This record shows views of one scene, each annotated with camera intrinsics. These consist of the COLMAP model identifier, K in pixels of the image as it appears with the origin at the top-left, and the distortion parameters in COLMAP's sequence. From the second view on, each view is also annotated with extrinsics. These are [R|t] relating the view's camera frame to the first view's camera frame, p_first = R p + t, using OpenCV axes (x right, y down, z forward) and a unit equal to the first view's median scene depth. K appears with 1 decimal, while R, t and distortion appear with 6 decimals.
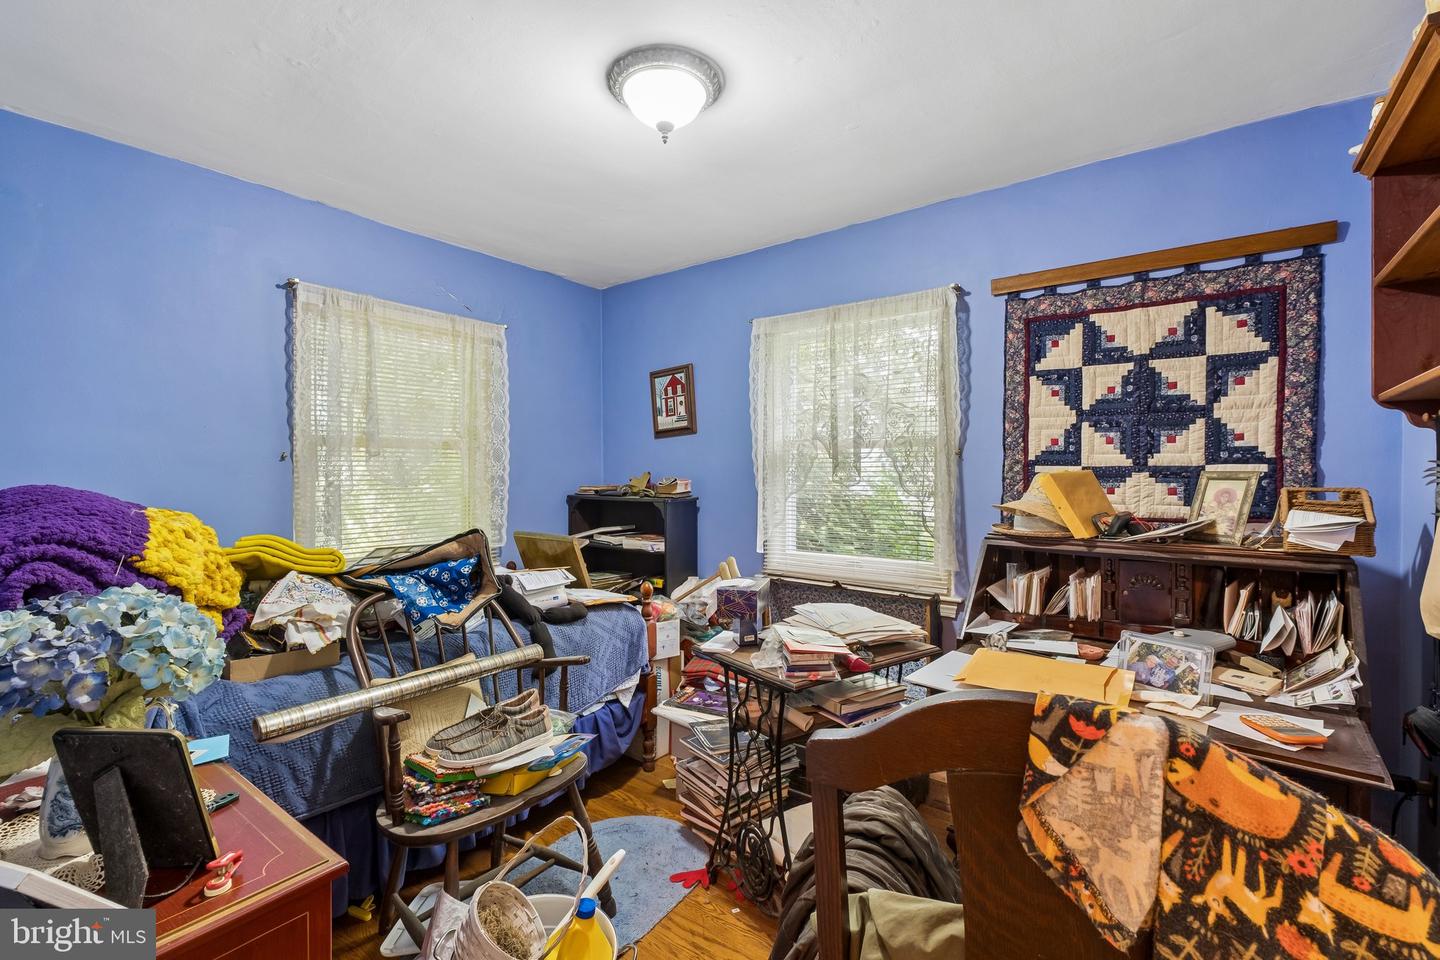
lens RADIAL K [[647.5, 0, 723.0], [0, 647.5, 480.7], [0, 0, 1]] dist [-0.000776, -0.000092]
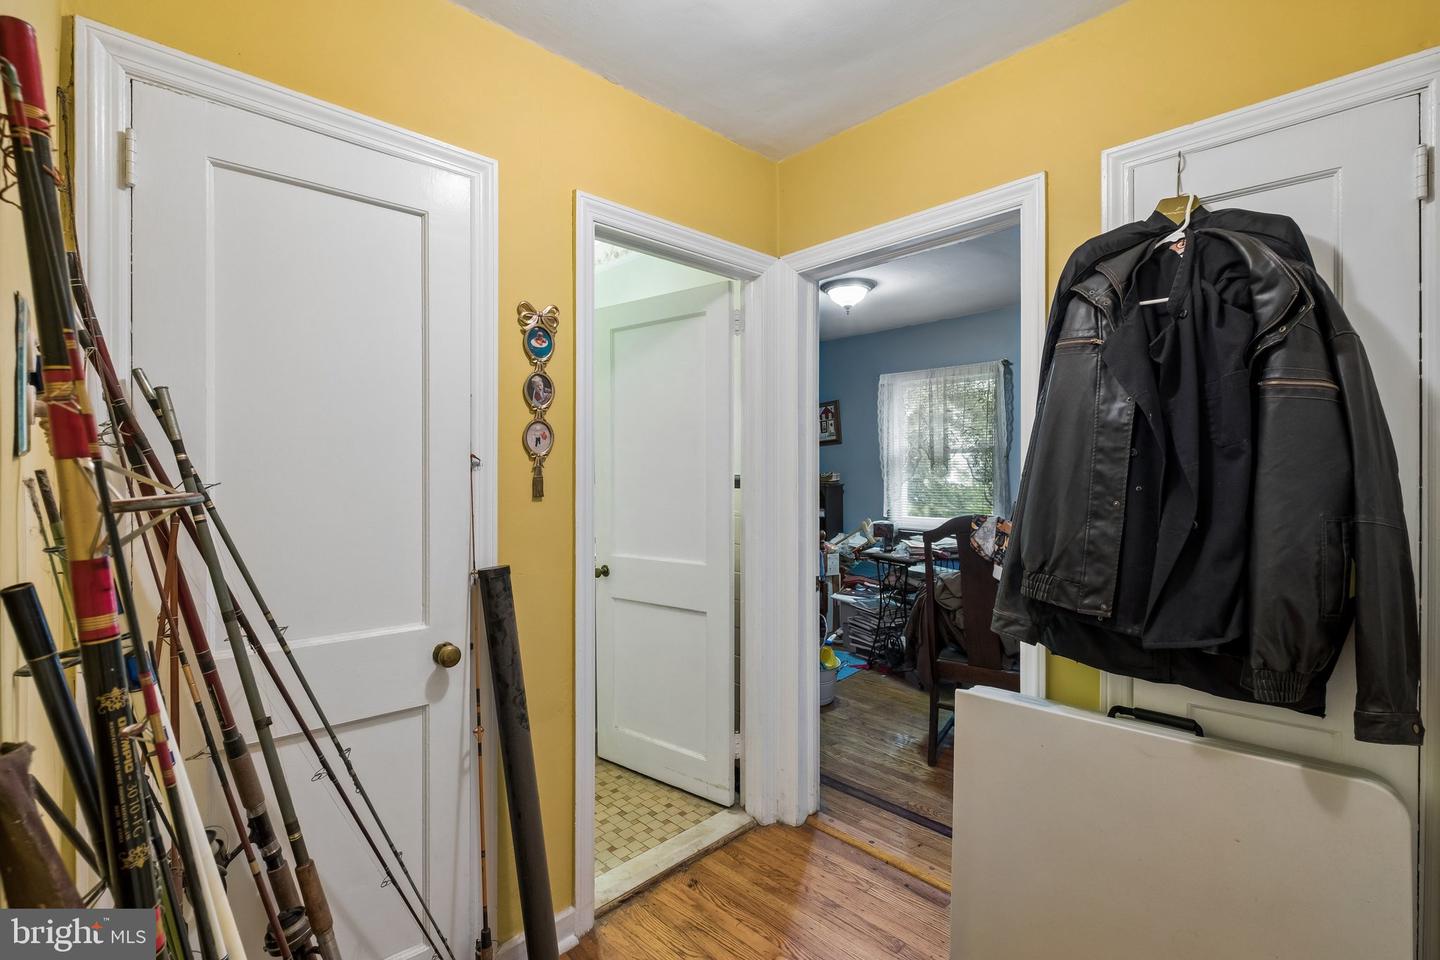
lens RADIAL K [[647.5, 0, 714.6], [0, 647.5, 473.0], [0, 0, 1]] dist [-0.000776, -0.000092]
pose [[0.987491, -0.005203, -0.157592, -0.120987], [0.004154, 0.999967, -0.006981, 0.010089], [0.157623, 0.006239, 0.987480, -0.752240]]
